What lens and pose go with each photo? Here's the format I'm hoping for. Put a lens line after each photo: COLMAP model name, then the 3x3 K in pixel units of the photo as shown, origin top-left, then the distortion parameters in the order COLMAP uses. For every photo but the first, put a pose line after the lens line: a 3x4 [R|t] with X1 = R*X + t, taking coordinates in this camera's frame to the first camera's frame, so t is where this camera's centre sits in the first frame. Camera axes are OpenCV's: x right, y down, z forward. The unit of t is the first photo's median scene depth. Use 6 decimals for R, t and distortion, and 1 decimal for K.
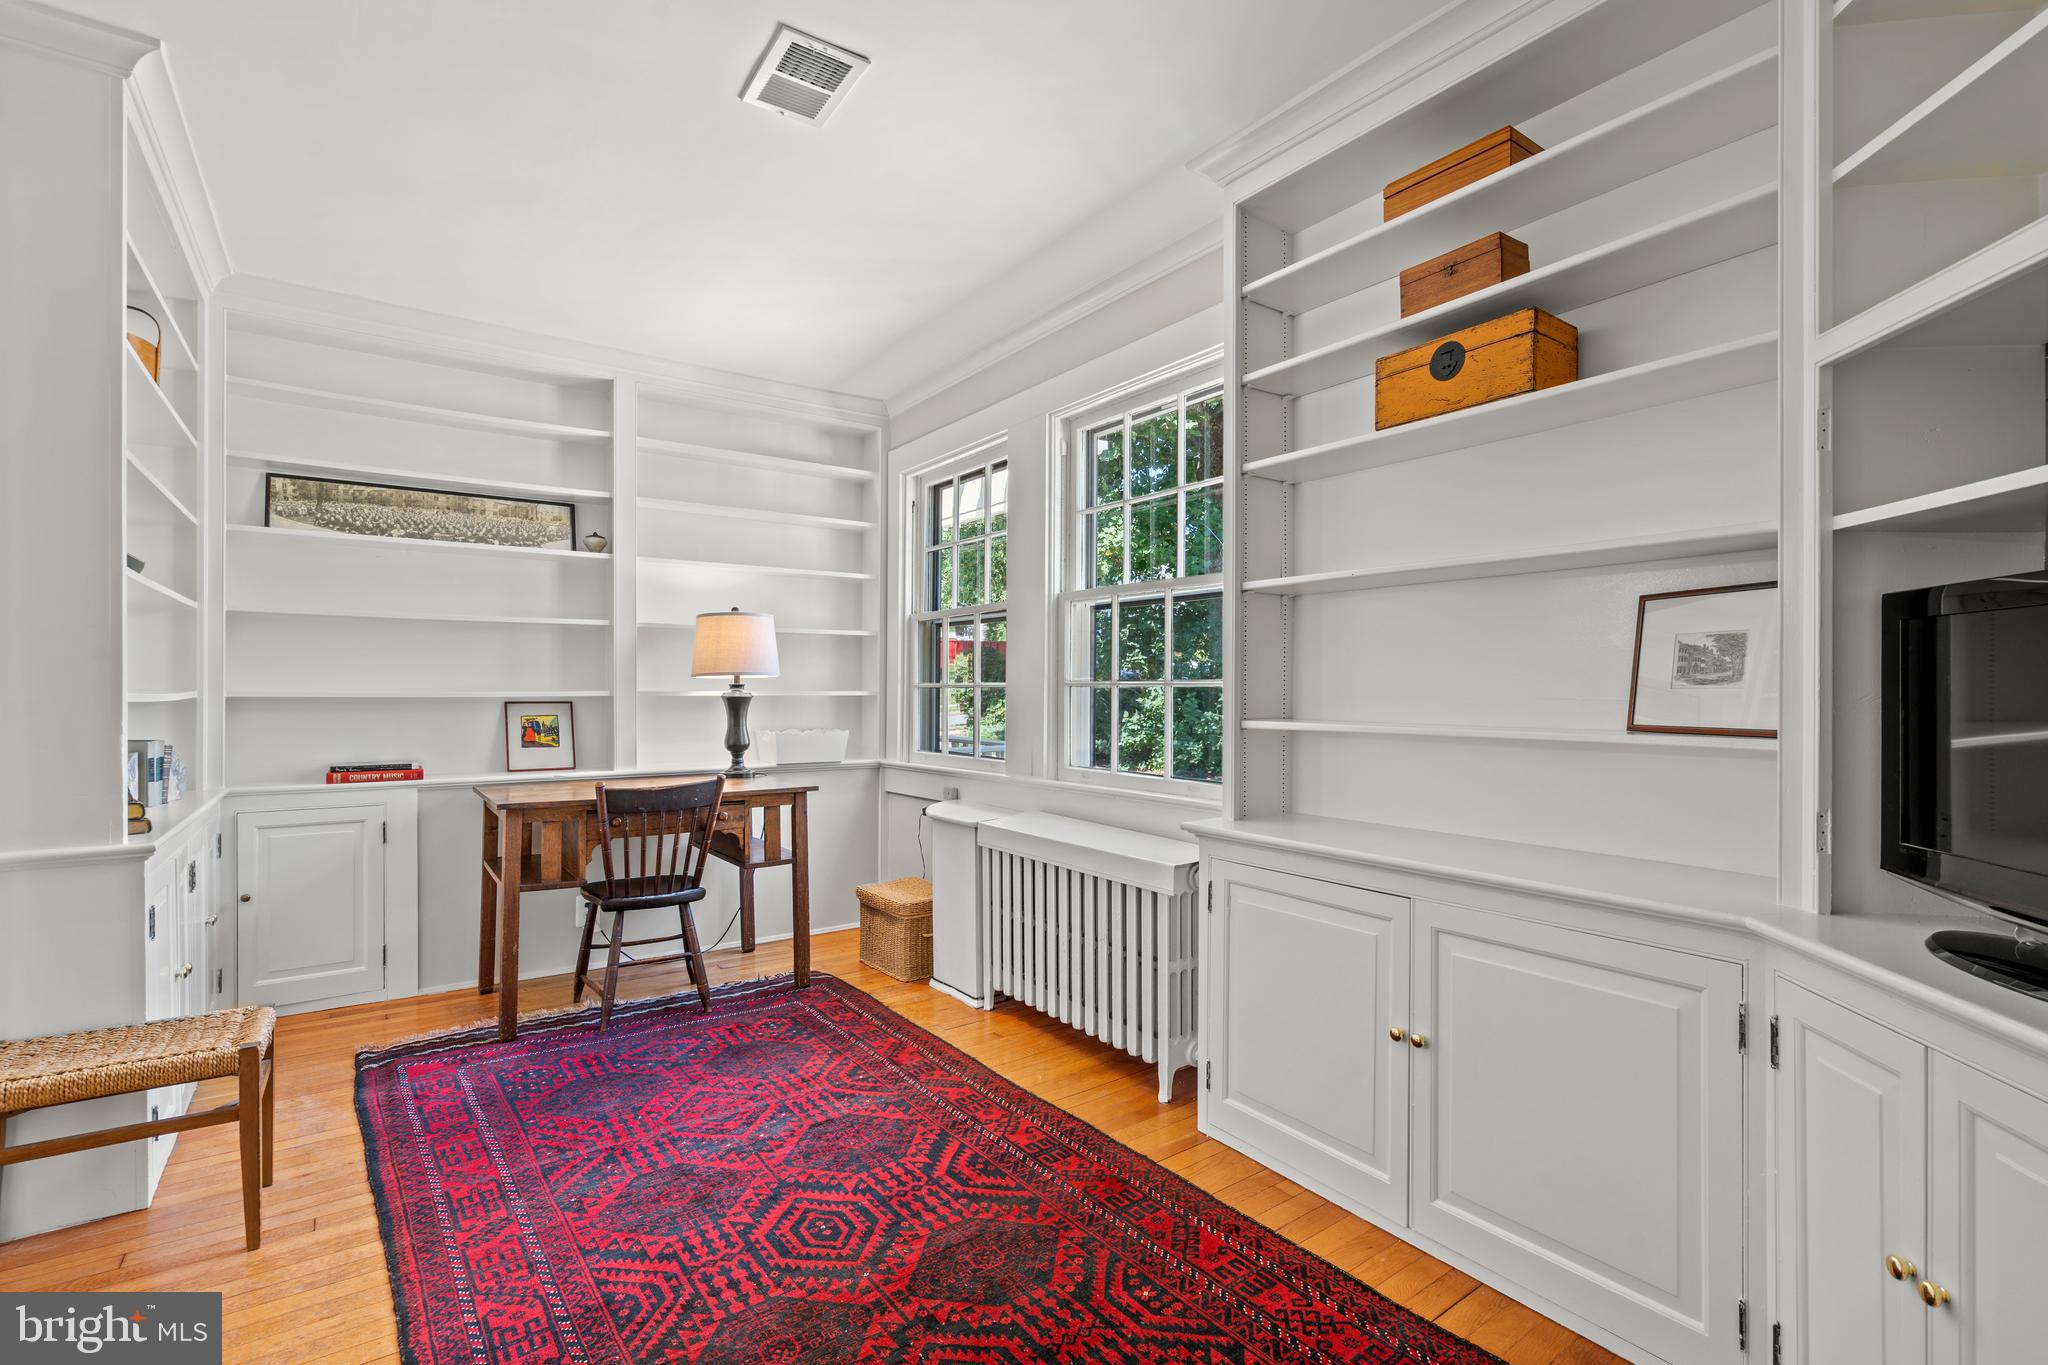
lens RADIAL K [[932.0, 0, 1025.8], [0, 932.0, 689.4], [0, 0, 1]] dist [-0.007432, 0.002079]
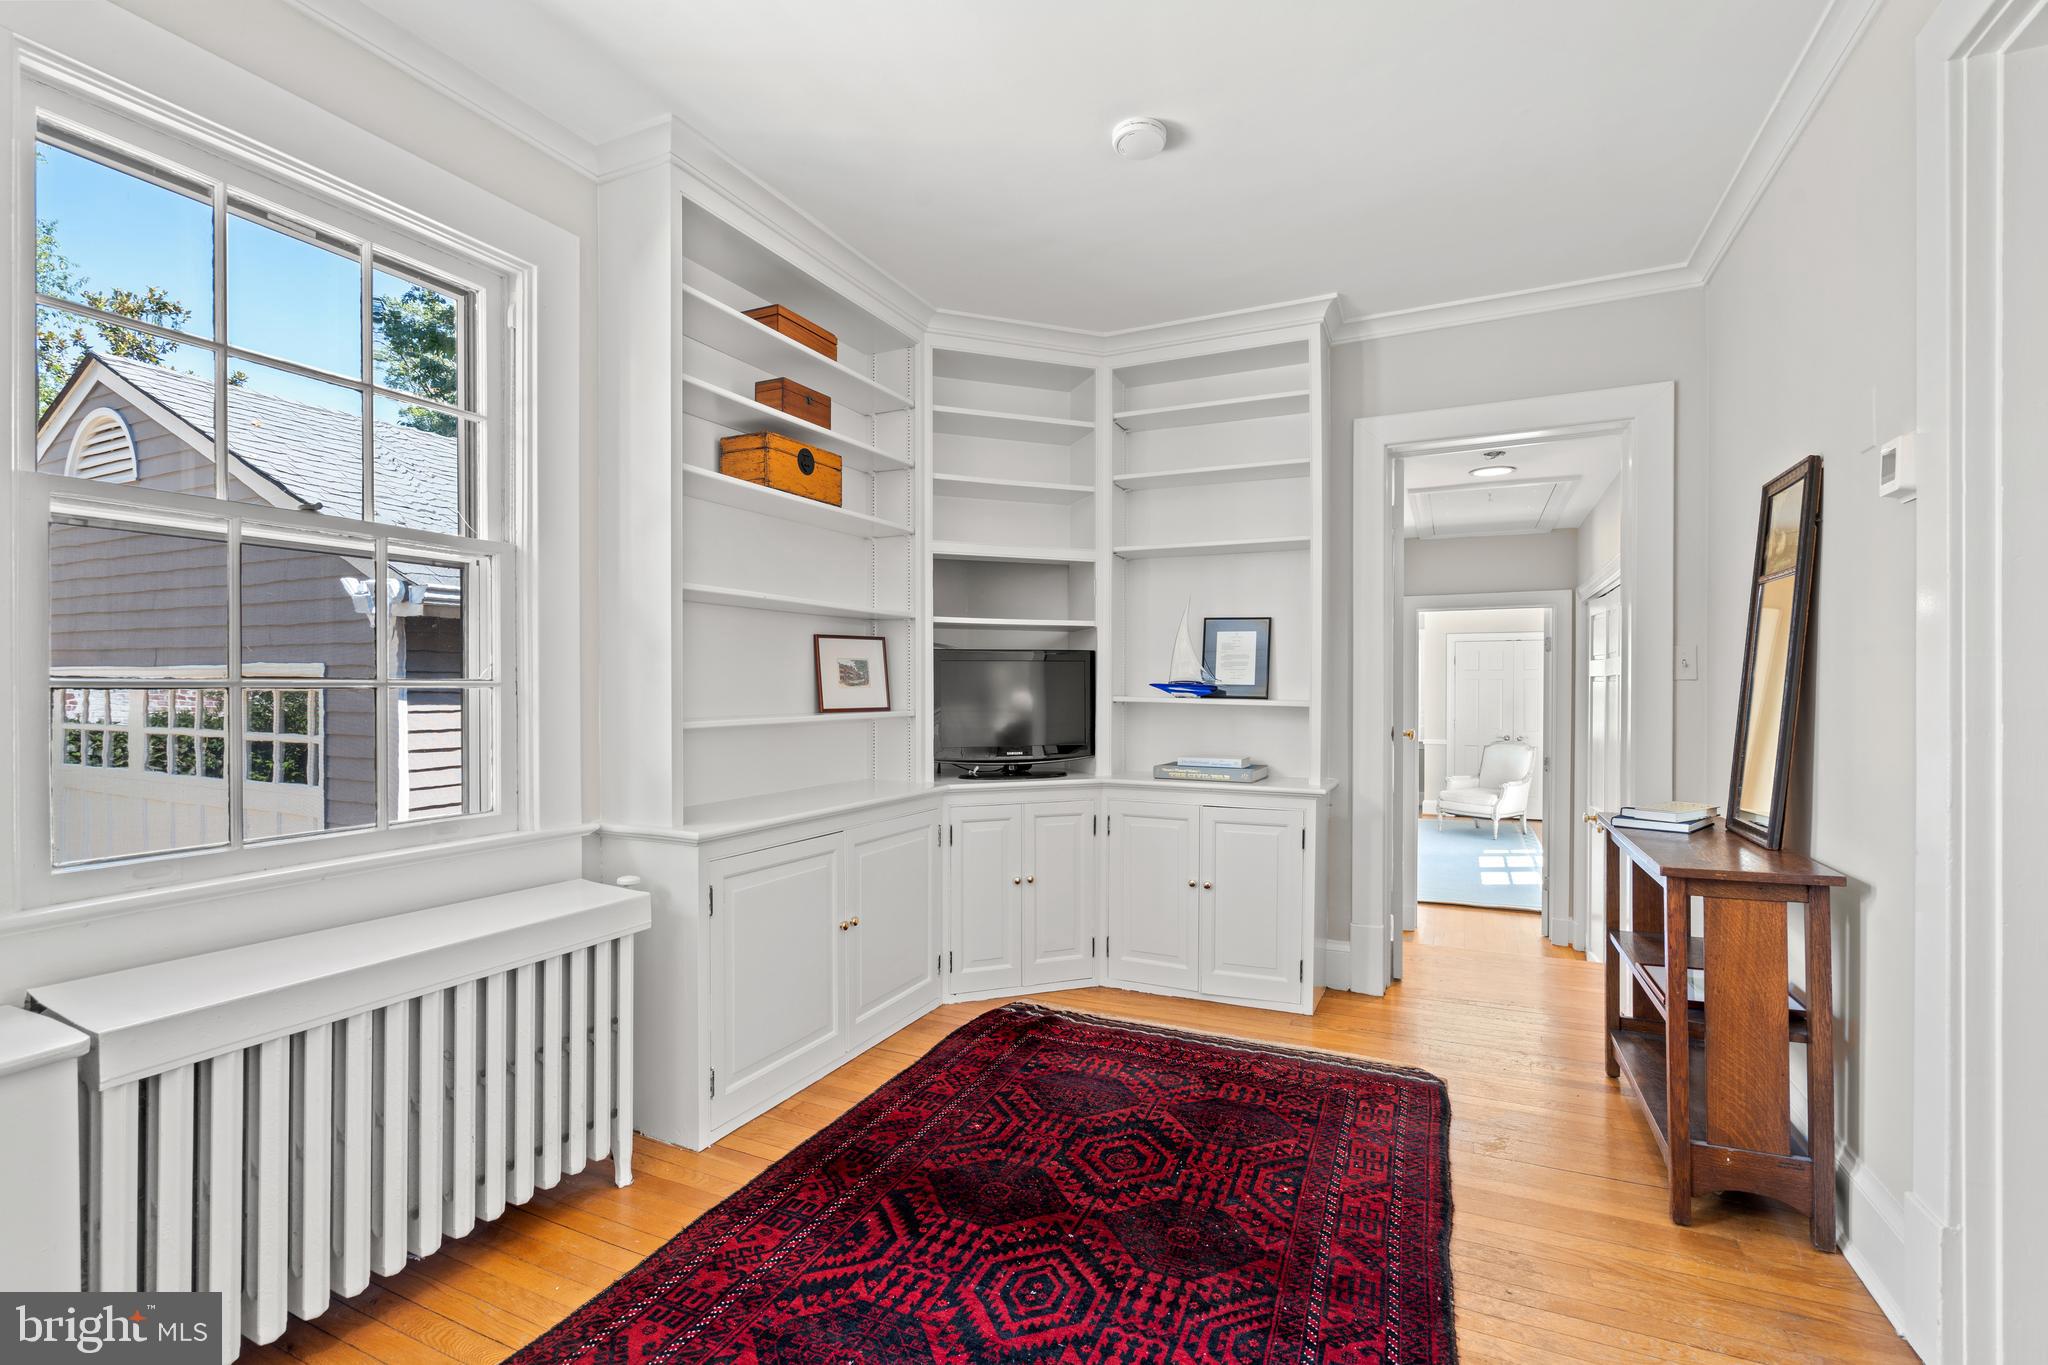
lens RADIAL K [[932.0, 0, 1024.4], [0, 932.0, 680.8], [0, 0, 1]] dist [-0.007432, 0.002079]
pose [[-0.497609, 0.002027, 0.867399, -1.056238], [-0.001889, 0.999992, -0.003420, -0.009300], [-0.867399, -0.003341, -0.497601, 1.548430]]
